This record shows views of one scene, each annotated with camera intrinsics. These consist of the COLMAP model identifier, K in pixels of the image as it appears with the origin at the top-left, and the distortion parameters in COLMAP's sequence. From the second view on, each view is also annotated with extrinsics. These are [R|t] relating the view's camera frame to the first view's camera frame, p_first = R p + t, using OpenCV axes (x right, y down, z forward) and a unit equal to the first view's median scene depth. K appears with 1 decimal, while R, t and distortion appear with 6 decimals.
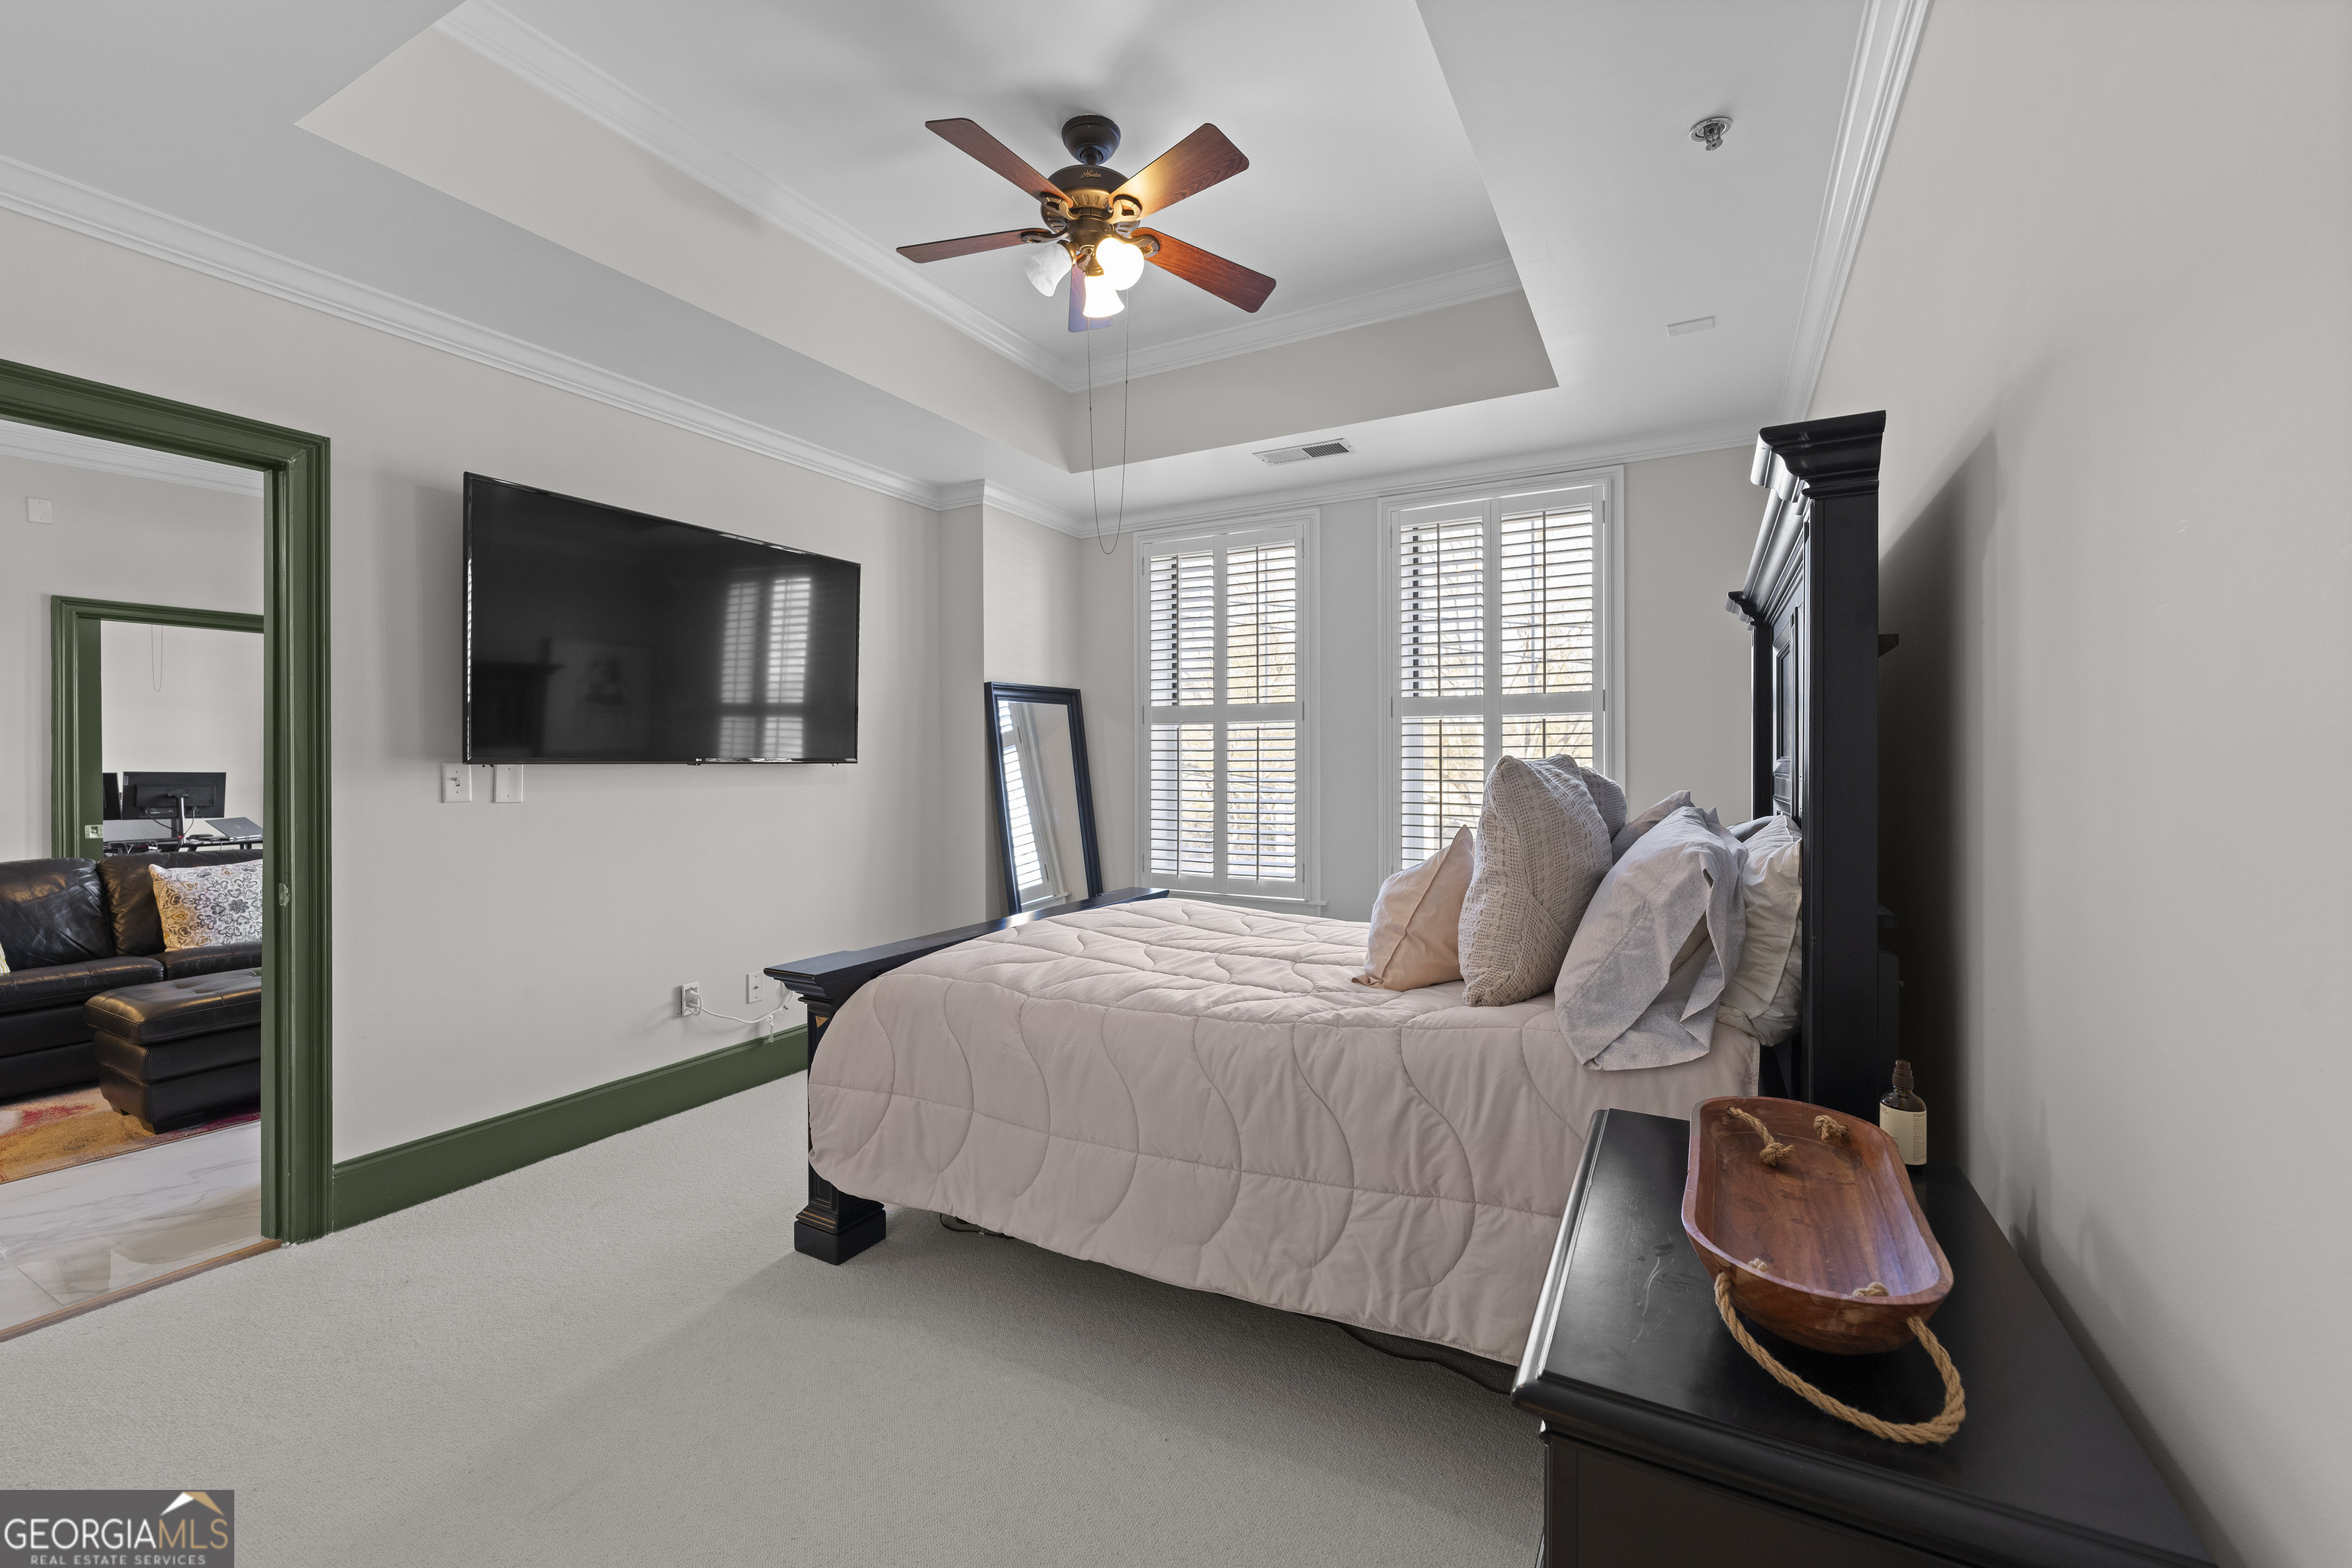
lens RADIAL K [[953.8, 0, 1176.0], [0, 953.8, 784.0], [0, 0, 1]] dist [-0.000756, -0.000065]
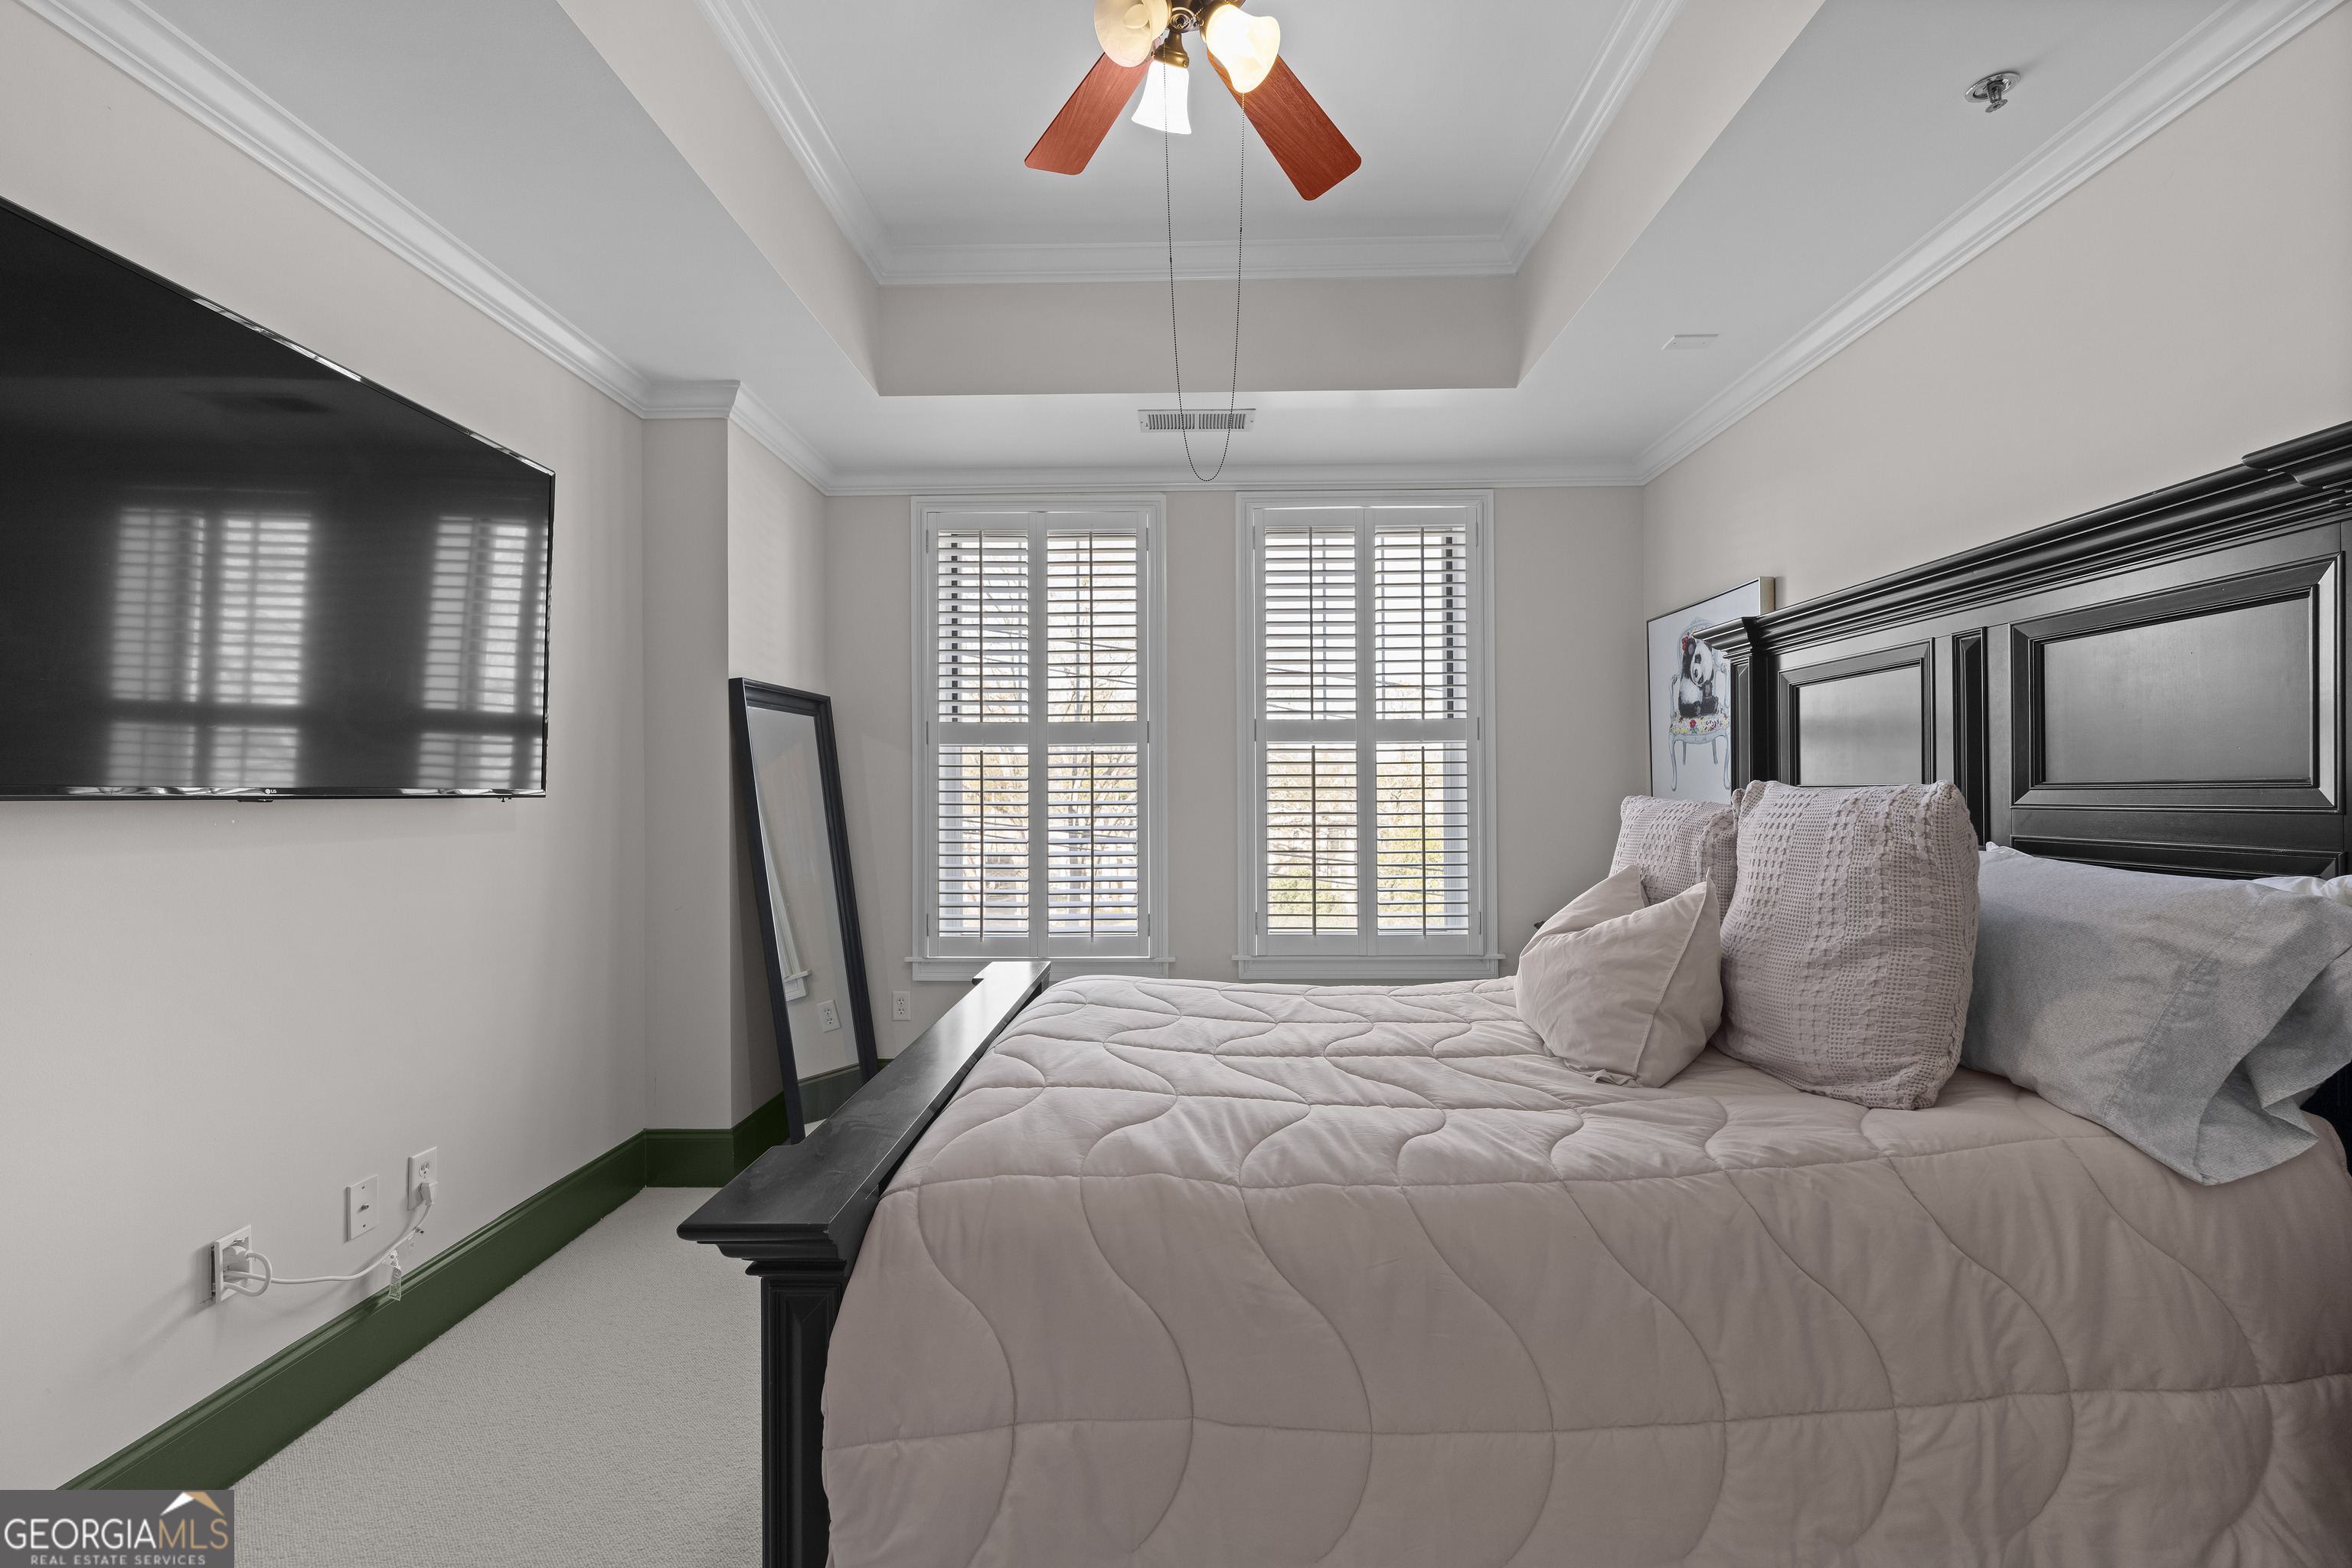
lens RADIAL K [[948.6, 0, 1170.6], [0, 948.6, 793.6], [0, 0, 1]] dist [-0.002300, -0.000096]
pose [[0.886251, -0.006296, 0.463163, -0.276437], [0.016514, 0.999701, -0.018009, -0.007872], [-0.462911, 0.023609, 0.886090, 0.291822]]
